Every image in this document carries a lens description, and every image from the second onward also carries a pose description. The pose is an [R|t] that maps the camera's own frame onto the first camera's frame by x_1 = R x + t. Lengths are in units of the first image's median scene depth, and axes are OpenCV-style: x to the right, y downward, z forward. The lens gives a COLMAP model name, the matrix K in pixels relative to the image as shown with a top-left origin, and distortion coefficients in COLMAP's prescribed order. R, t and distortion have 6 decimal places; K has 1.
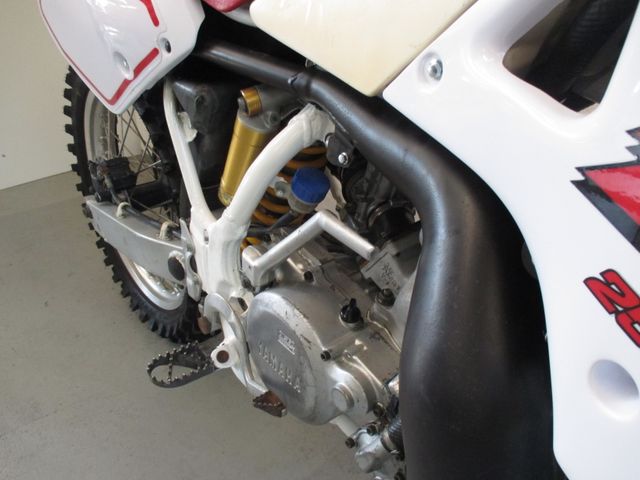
lens RADIAL K [[519.6, 0, 320.1], [0, 519.6, 240.6], [0, 0, 1]] dist [0.011332, -0.001456]
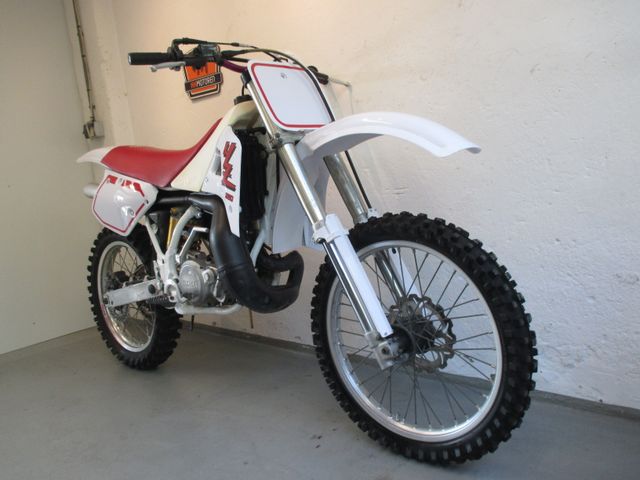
lens RADIAL K [[519.6, 0, 323.4], [0, 519.6, 243.6], [0, 0, 1]] dist [0.011332, -0.001456]
pose [[0.979737, -0.154604, 0.127331, 0.320226], [0.194471, 0.886409, -0.420072, 1.386630], [-0.047923, 0.436322, 0.898513, -1.796506]]
